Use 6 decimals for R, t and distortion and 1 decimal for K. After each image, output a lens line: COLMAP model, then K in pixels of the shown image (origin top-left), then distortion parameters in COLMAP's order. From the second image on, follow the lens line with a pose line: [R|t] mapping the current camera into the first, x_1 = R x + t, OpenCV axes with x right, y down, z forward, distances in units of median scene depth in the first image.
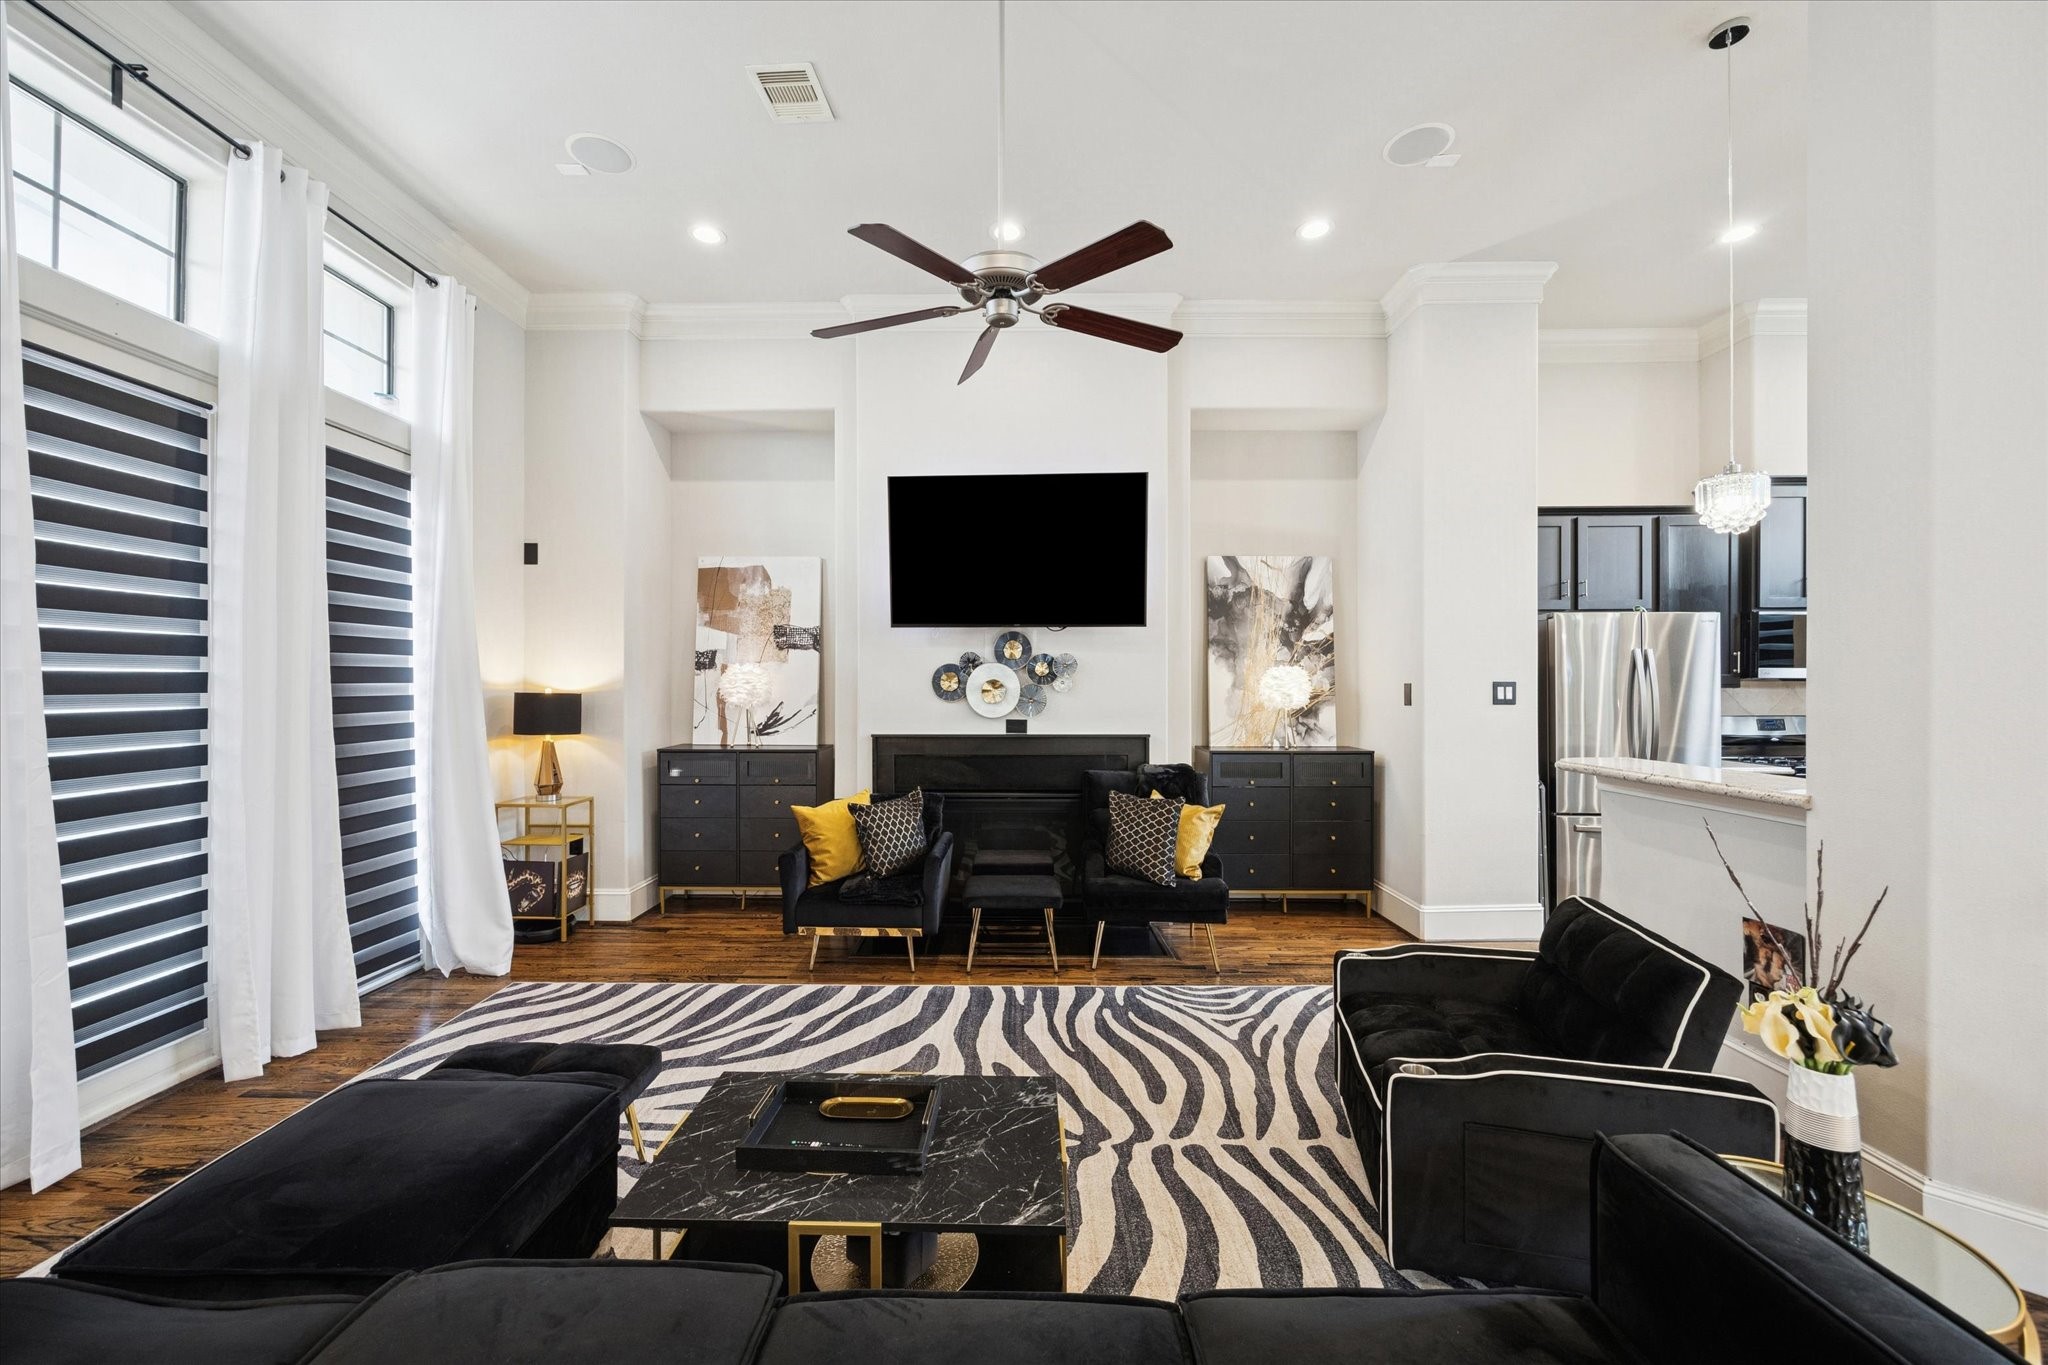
lens RADIAL K [[816.1, 0, 1004.9], [0, 816.1, 684.8], [0, 0, 1]] dist [-0.008144, 0.001067]
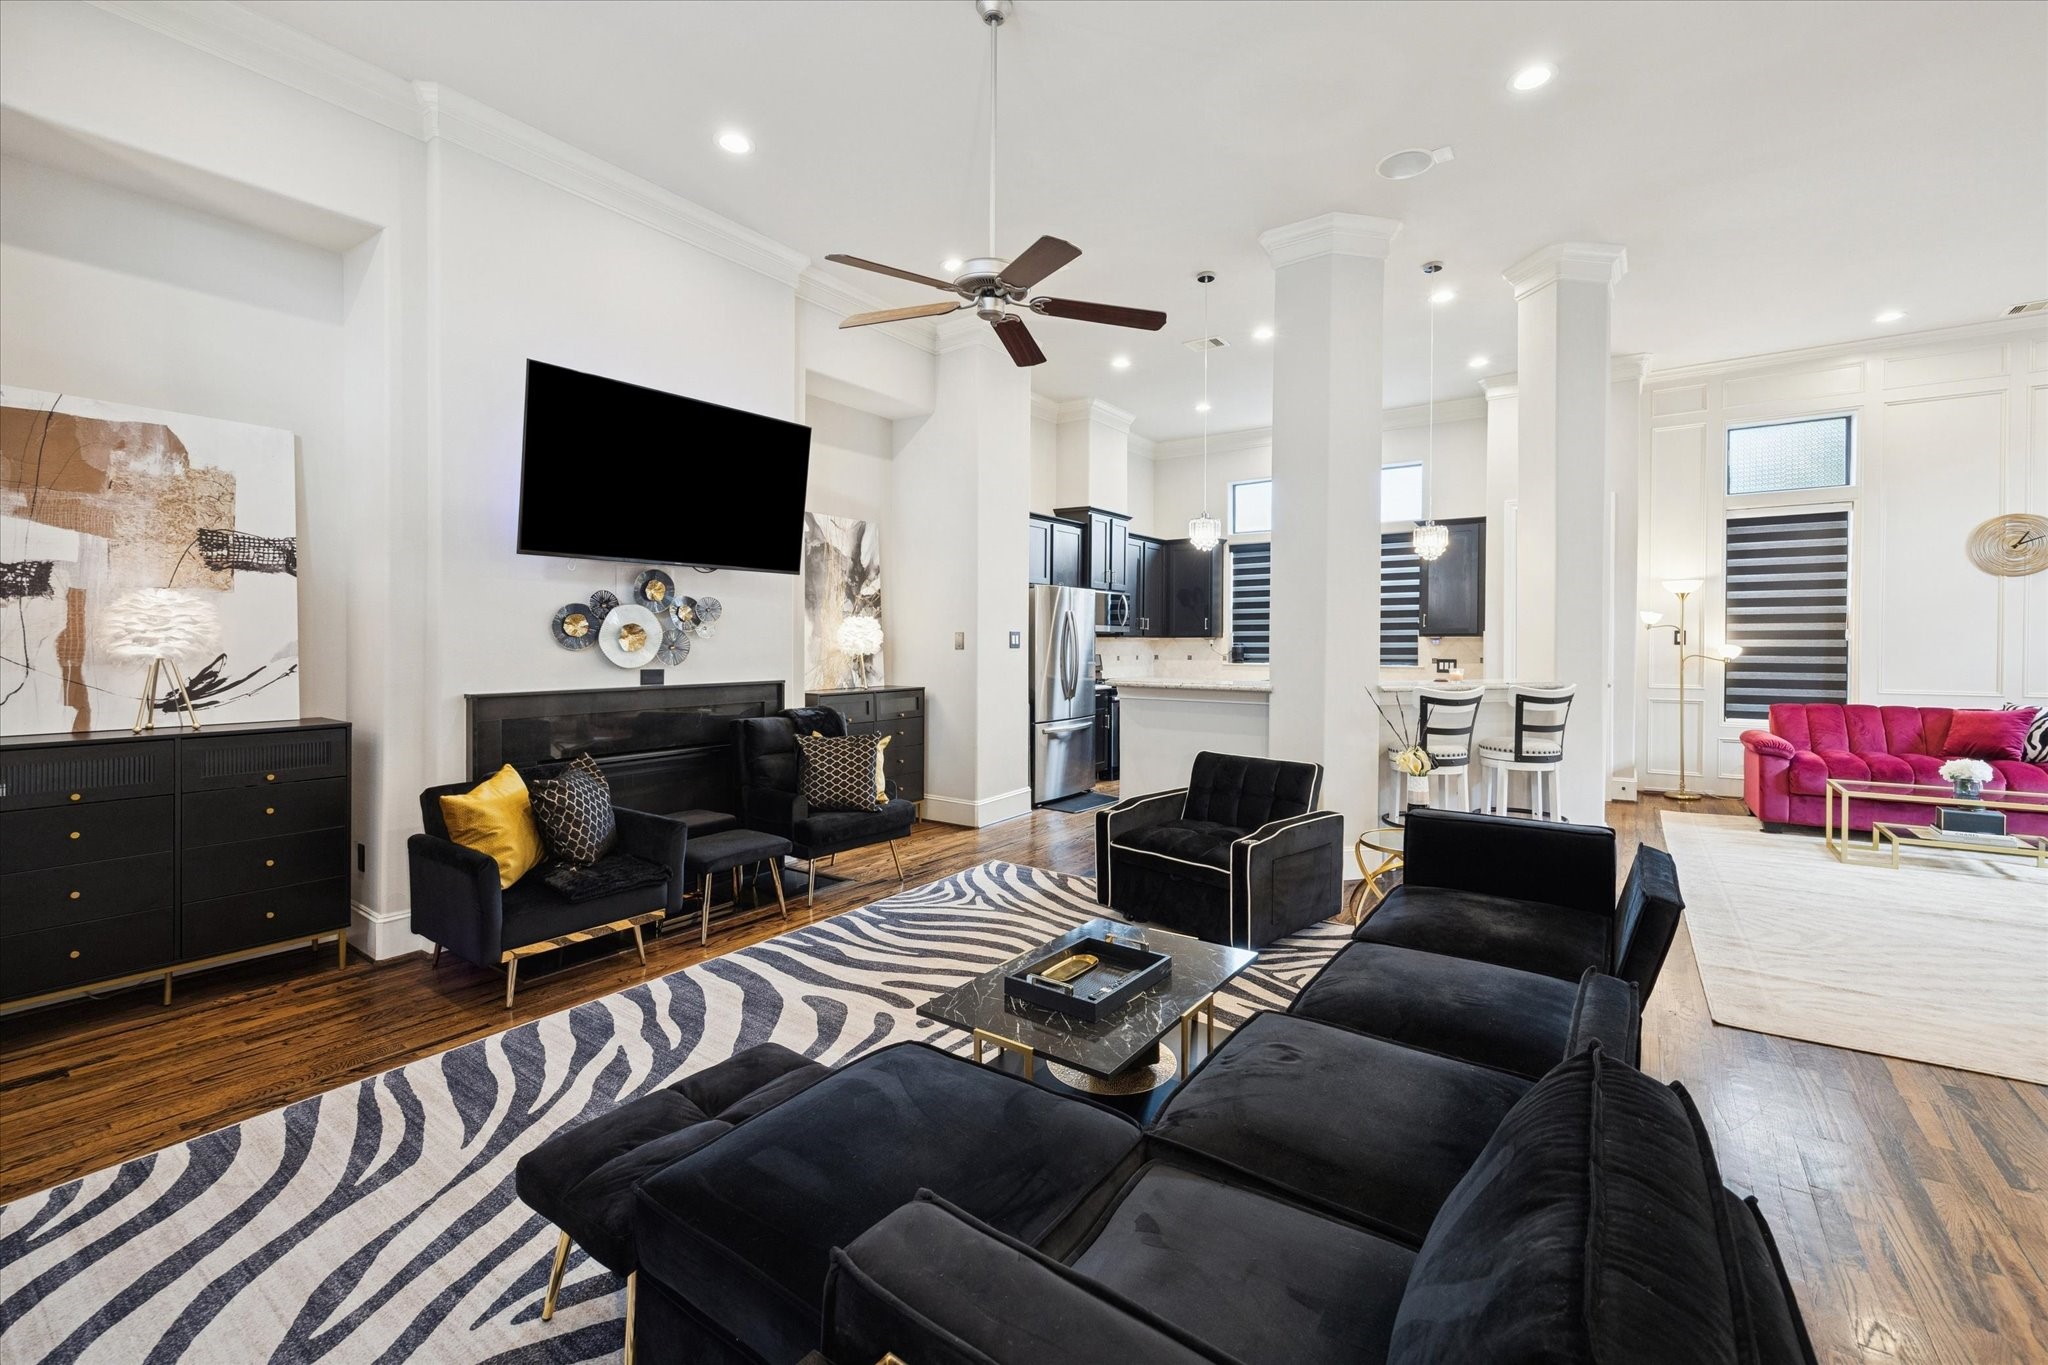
lens RADIAL K [[816.1, 0, 1090.5], [0, 816.1, 647.2], [0, 0, 1]] dist [-0.008144, 0.001067]
pose [[0.542966, -0.006660, 0.839728, -0.526641], [-0.002353, 0.999953, 0.009452, 0.010076], [-0.839751, -0.007108, 0.542924, 0.137371]]
